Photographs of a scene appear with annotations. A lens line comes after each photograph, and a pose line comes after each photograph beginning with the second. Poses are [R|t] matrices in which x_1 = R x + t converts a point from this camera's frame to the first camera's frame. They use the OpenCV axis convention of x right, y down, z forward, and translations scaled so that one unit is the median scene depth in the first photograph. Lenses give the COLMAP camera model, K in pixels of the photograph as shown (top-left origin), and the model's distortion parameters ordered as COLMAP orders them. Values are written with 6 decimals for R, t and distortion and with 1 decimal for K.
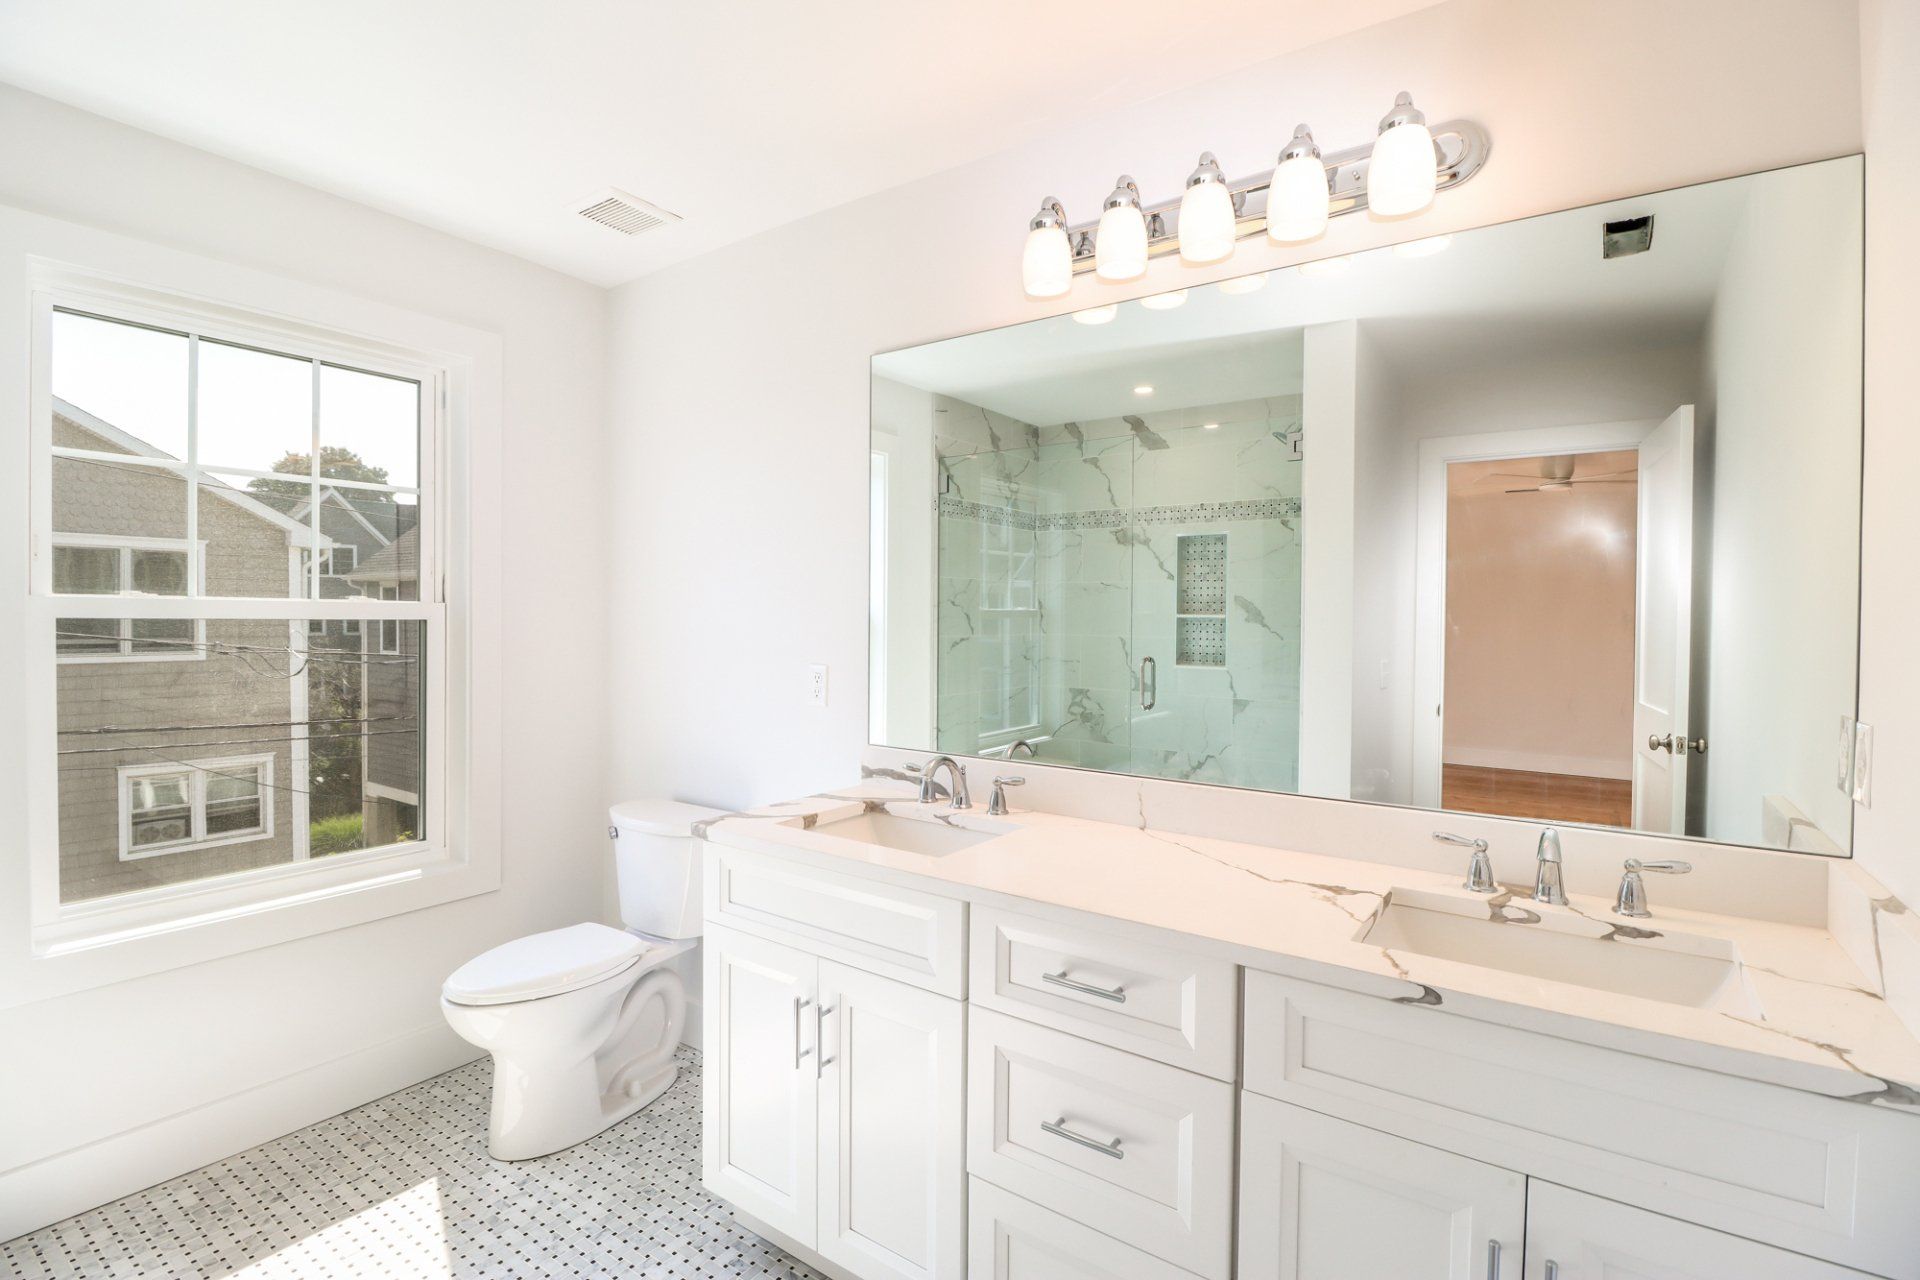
lens RADIAL K [[891.4, 0, 963.2], [0, 891.4, 629.7], [0, 0, 1]] dist [-0.001270, -0.011991]
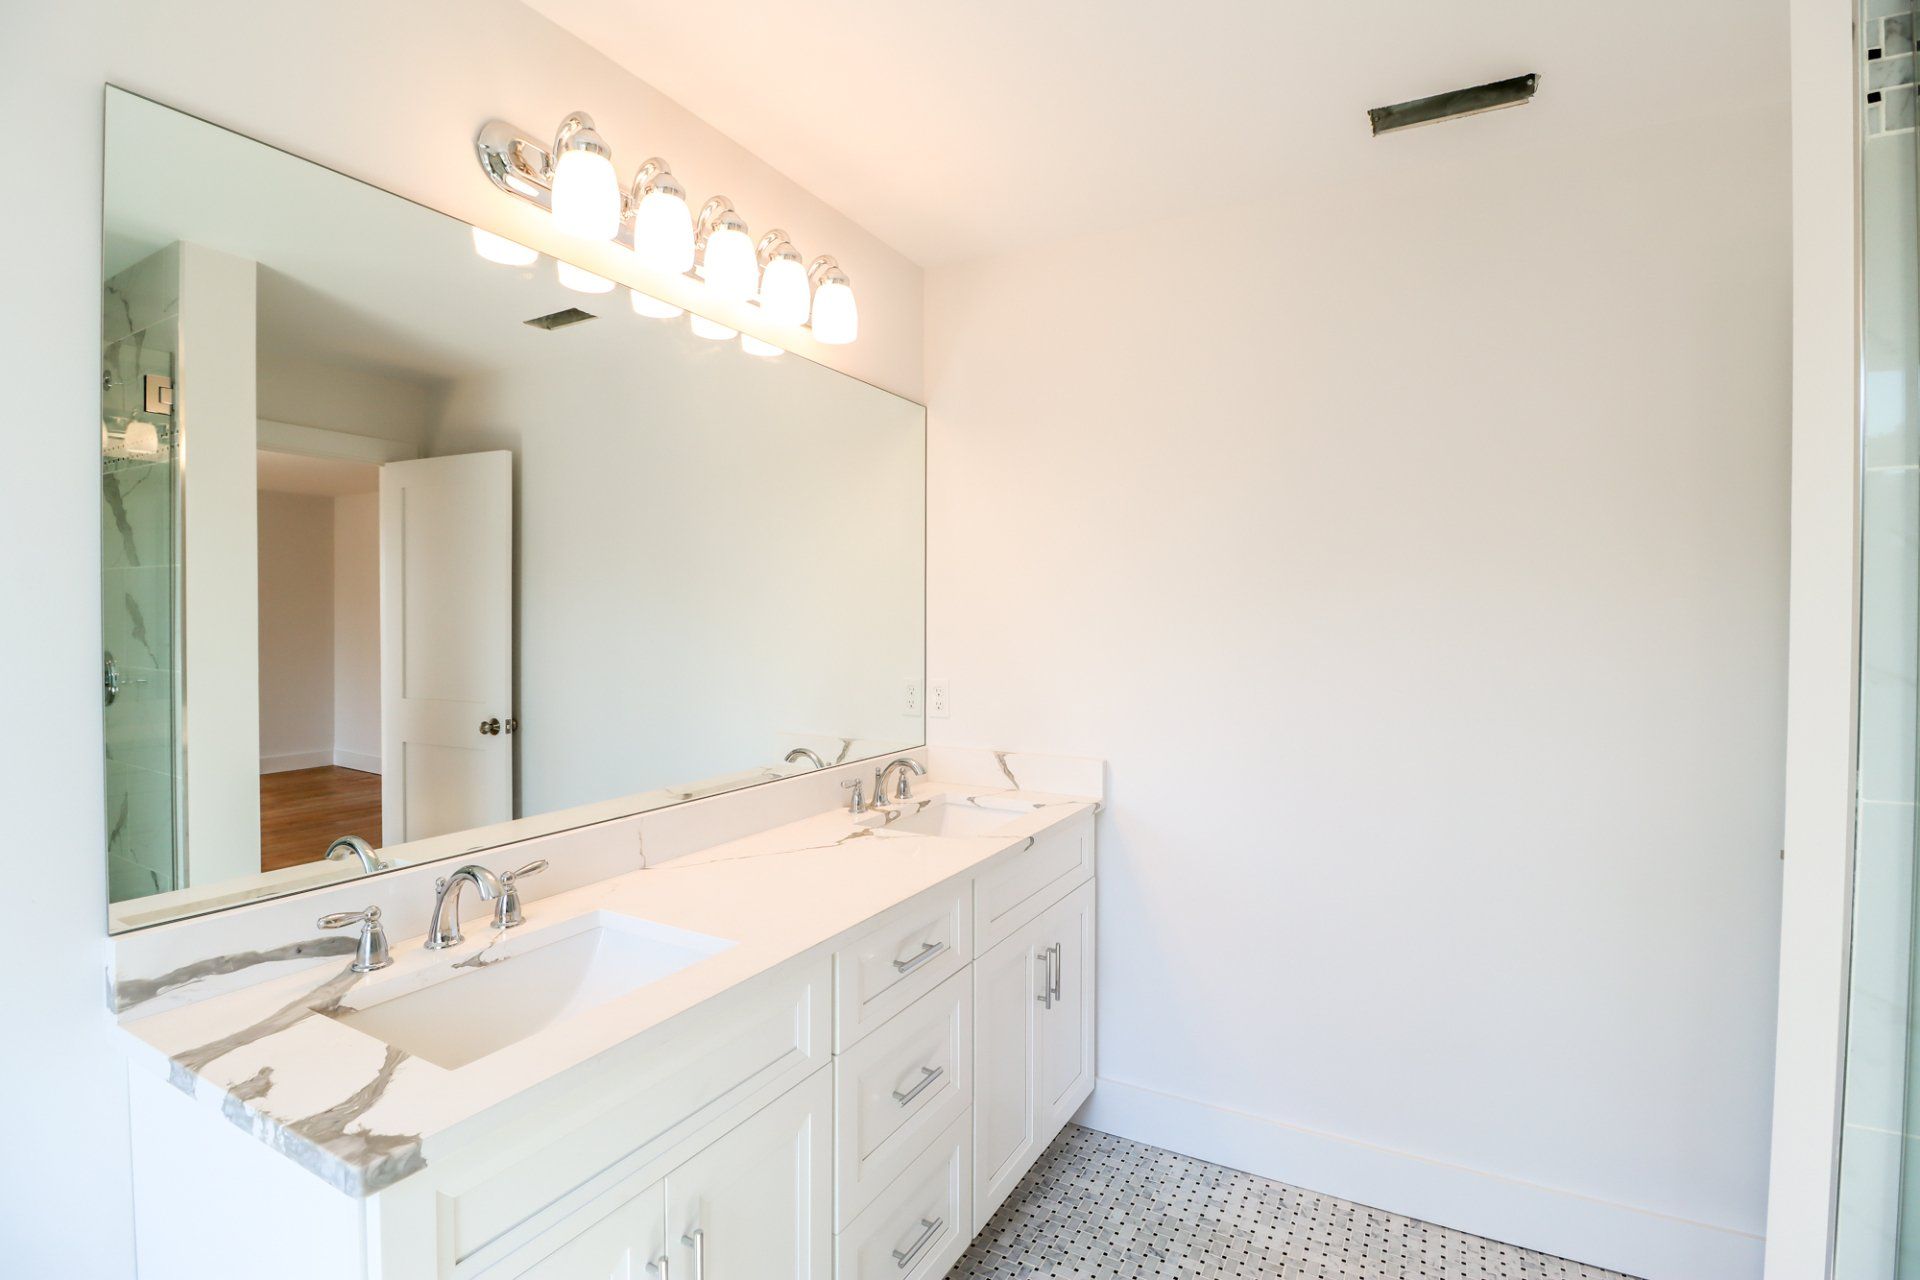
lens RADIAL K [[891.4, 0, 963.2], [0, 891.4, 629.7], [0, 0, 1]] dist [-0.001270, -0.011991]
pose [[-0.096709, -0.027016, 0.994946, -0.699889], [0.011178, 0.999539, 0.028227, -0.045759], [-0.995250, 0.013852, -0.096362, 0.704561]]
